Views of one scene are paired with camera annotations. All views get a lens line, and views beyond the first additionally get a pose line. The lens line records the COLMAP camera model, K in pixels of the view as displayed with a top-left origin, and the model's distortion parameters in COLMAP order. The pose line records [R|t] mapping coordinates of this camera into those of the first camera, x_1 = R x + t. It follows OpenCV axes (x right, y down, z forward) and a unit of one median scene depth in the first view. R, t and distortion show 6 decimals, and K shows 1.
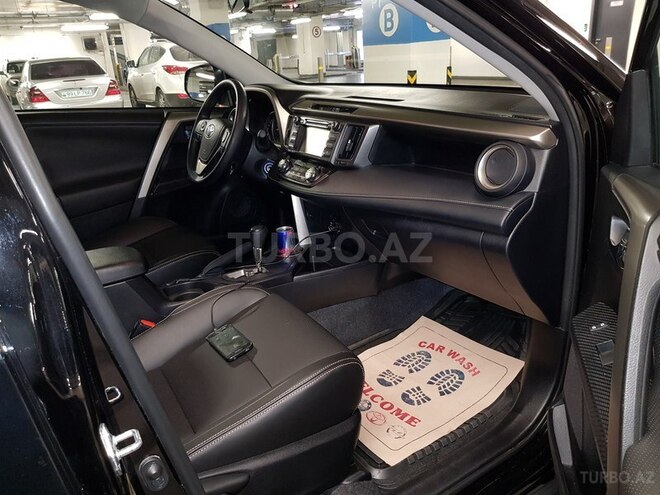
lens RADIAL K [[521.8, 0, 326.8], [0, 521.8, 246.4], [0, 0, 1]] dist [0.005002, -0.010380]
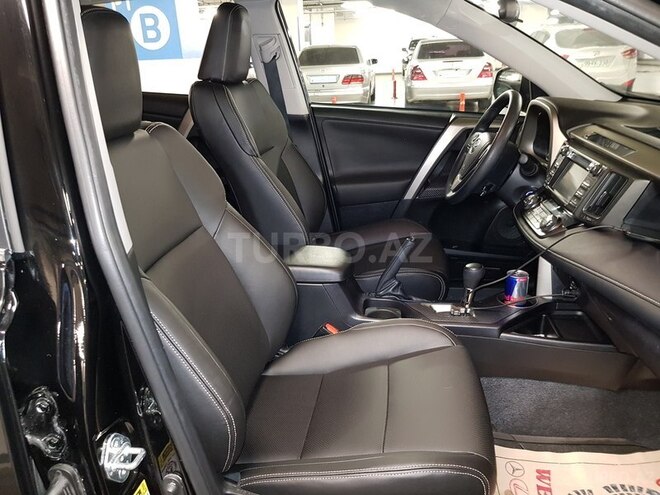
lens RADIAL K [[517.3, 0, 330.0], [0, 517.3, 247.5], [0, 0, 1]] dist [0.100869, -0.162009]
pose [[0.767528, 0.260672, -0.585620, 0.151514], [-0.237897, 0.964172, 0.117380, -0.089753], [0.595236, 0.049225, 0.802042, 0.117864]]
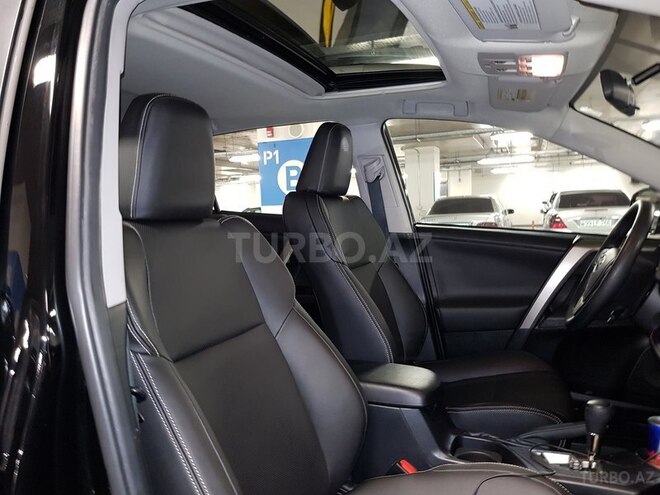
lens RADIAL K [[514.9, 0, 330.0], [0, 514.9, 247.5], [0, 0, 1]] dist [0.043959, -0.085950]
pose [[0.571068, 0.096293, -0.815235, 0.159384], [-0.288180, 0.953407, -0.089256, -0.054709], [0.768657, 0.285906, 0.572210, 0.231862]]
